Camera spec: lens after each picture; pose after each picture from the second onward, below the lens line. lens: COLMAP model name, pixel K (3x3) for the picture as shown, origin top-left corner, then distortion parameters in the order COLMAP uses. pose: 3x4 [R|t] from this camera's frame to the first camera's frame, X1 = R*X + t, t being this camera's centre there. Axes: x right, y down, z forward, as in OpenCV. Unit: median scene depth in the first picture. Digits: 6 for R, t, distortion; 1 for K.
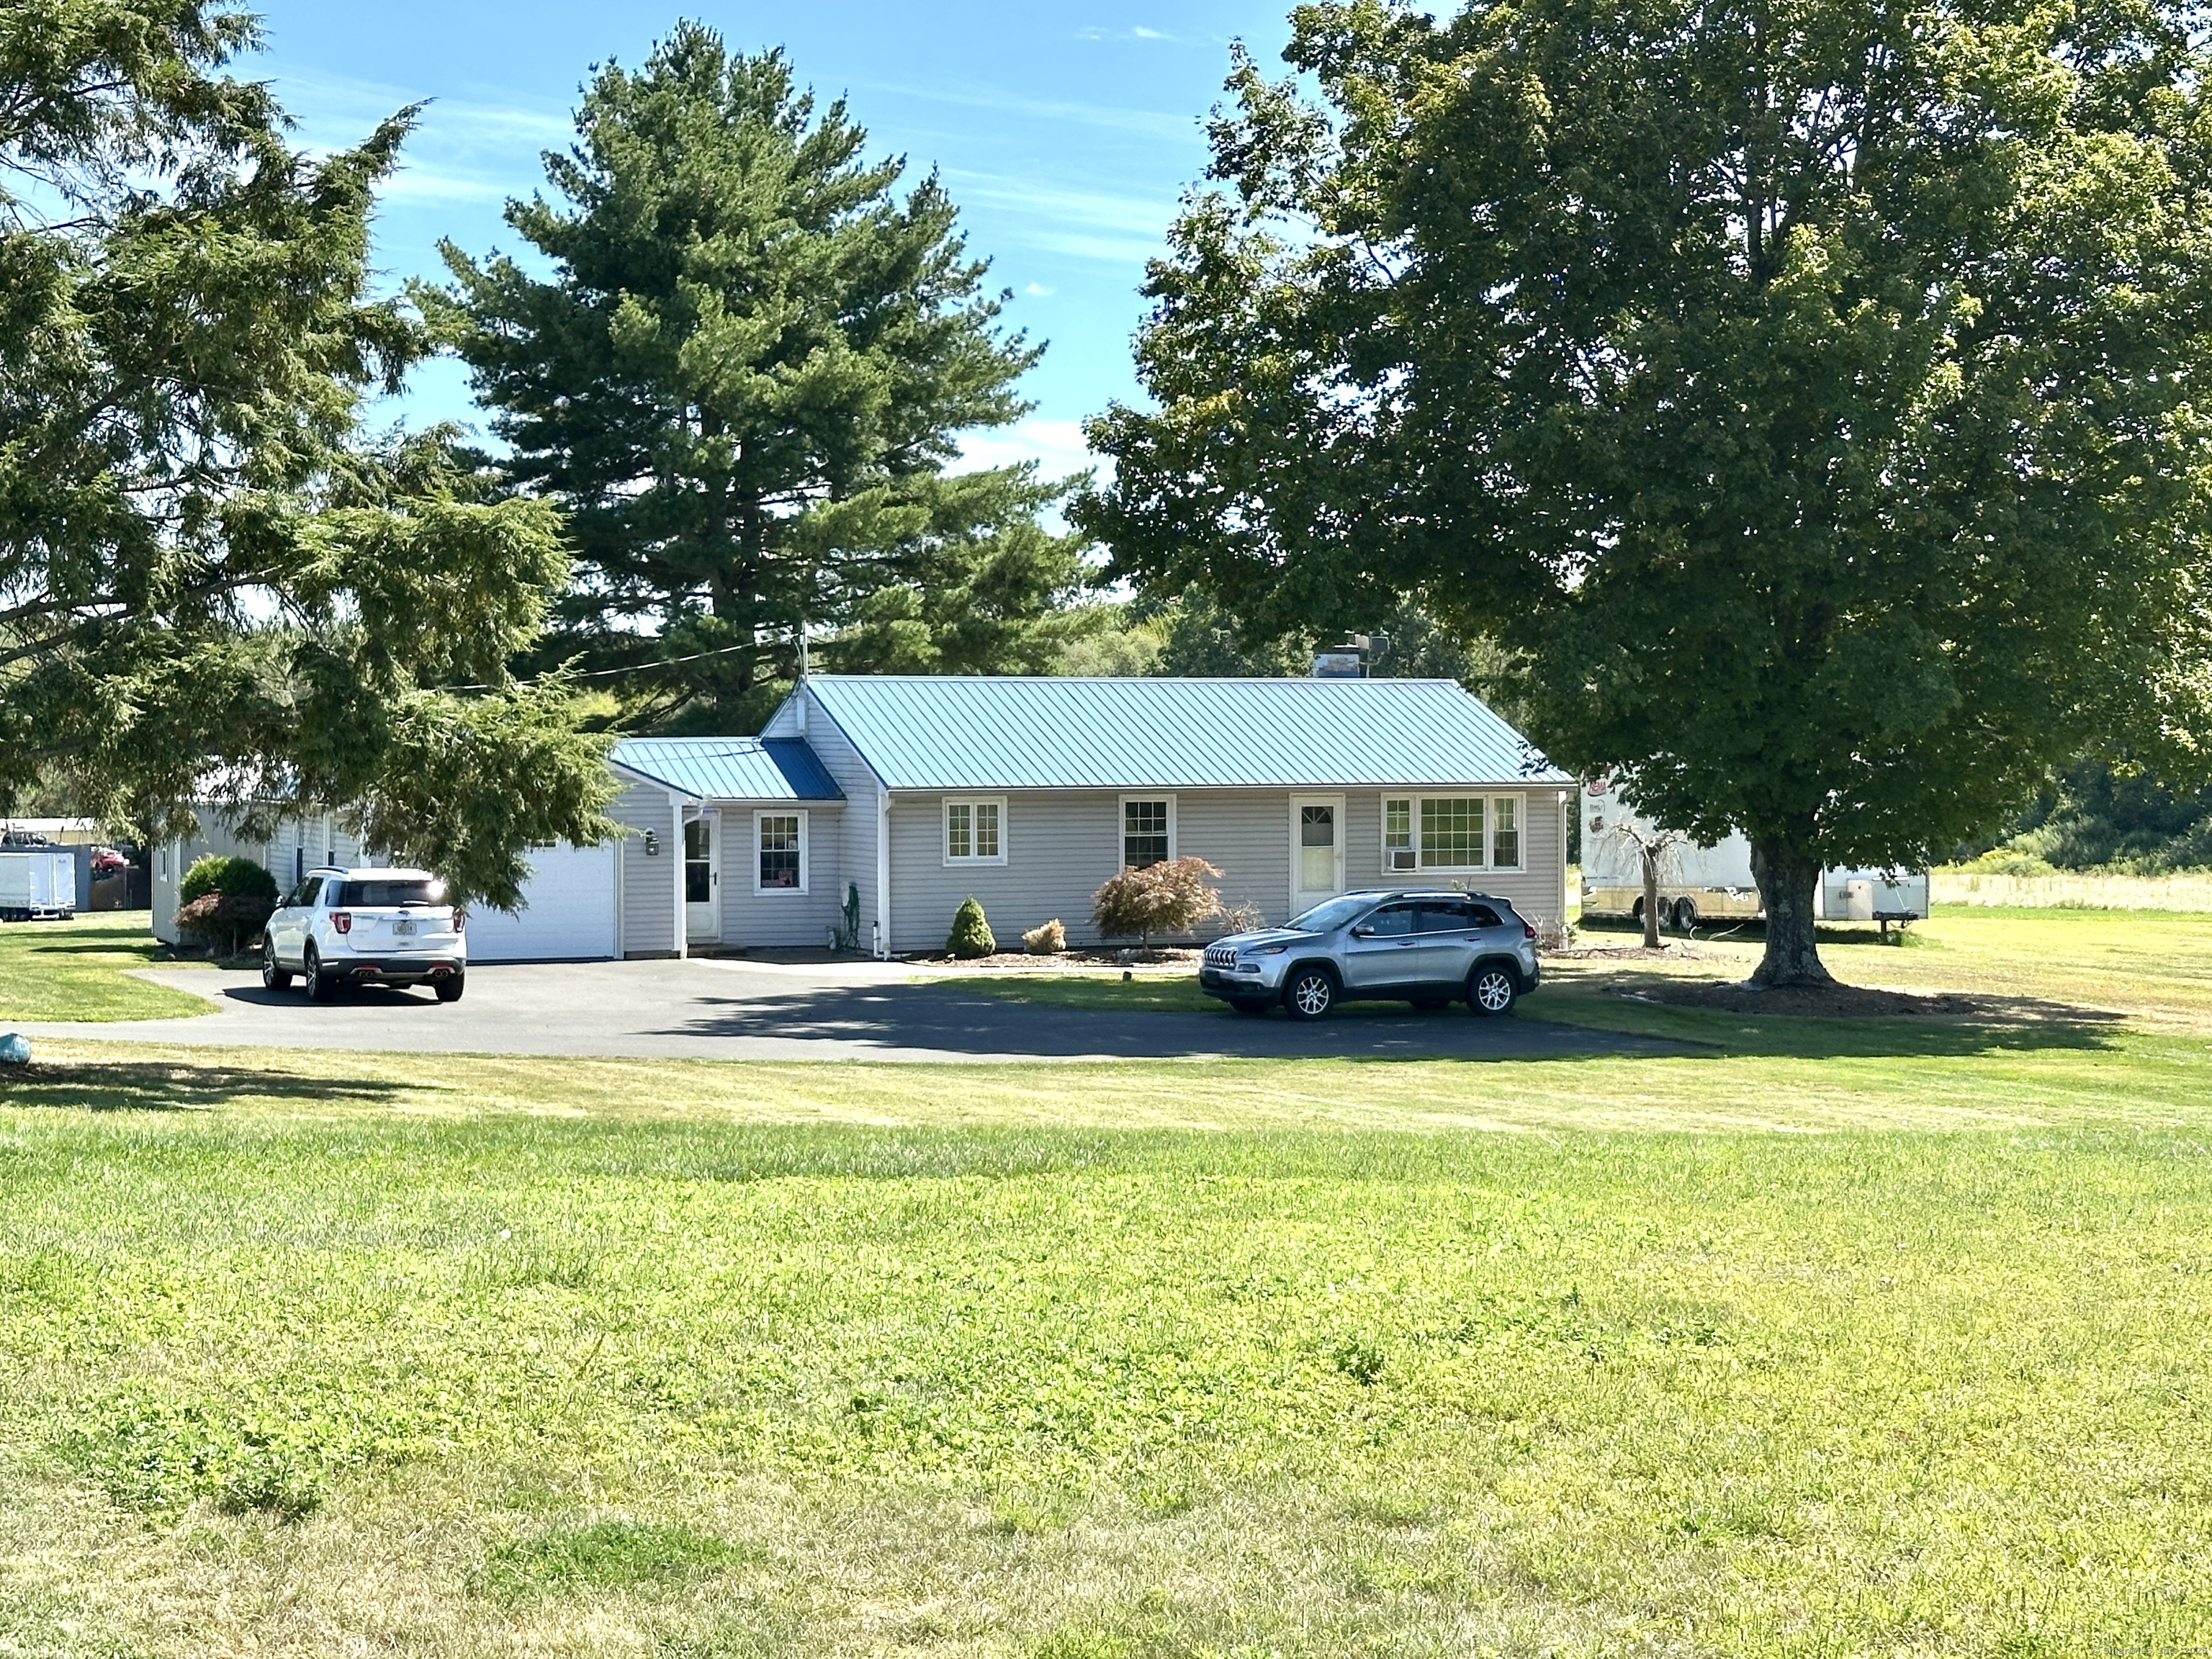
lens RADIAL K [[3917.1, 0, 1106.0], [0, 3917.1, 829.5], [0, 0, 1]] dist [-0.001088, 0.012427]
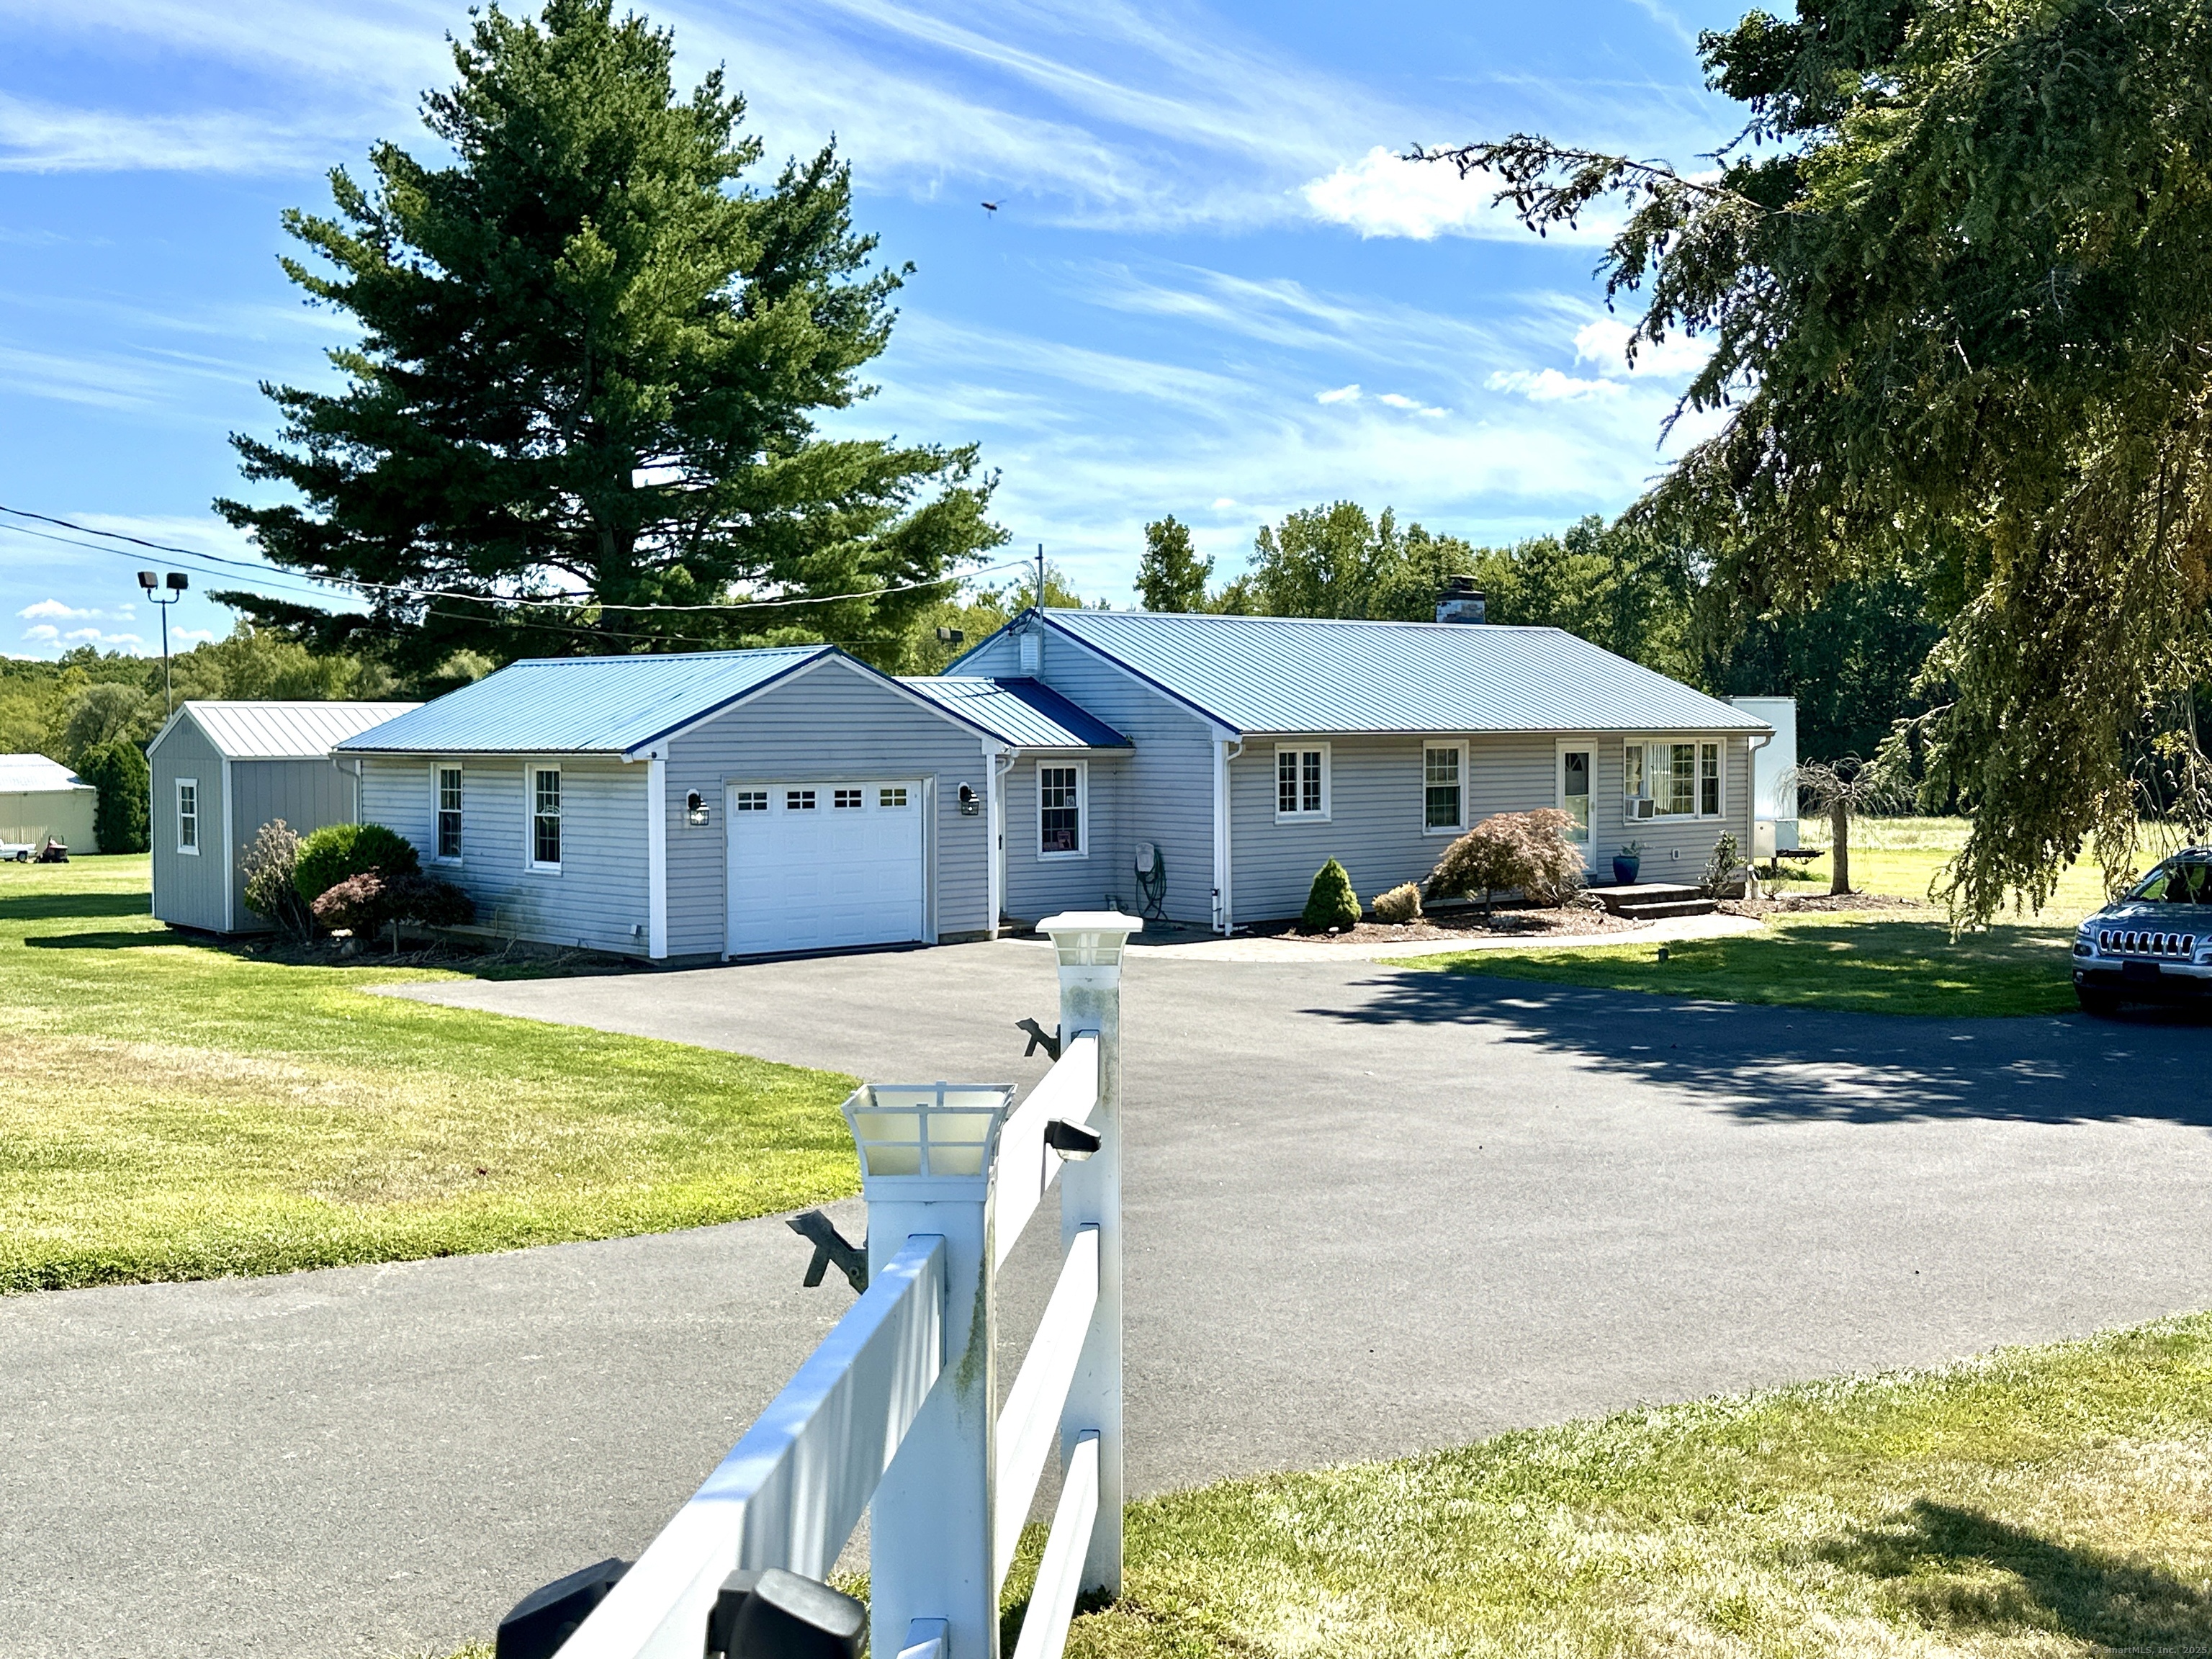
lens RADIAL K [[2324.1, 0, 1106.0], [0, 2324.1, 829.5], [0, 0, 1]] dist [0.123687, -0.528499]
pose [[0.934986, -0.016076, 0.354320, -0.252277], [0.011683, 0.999826, 0.014535, 0.002875], [-0.354492, -0.009450, 0.935011, 0.524160]]
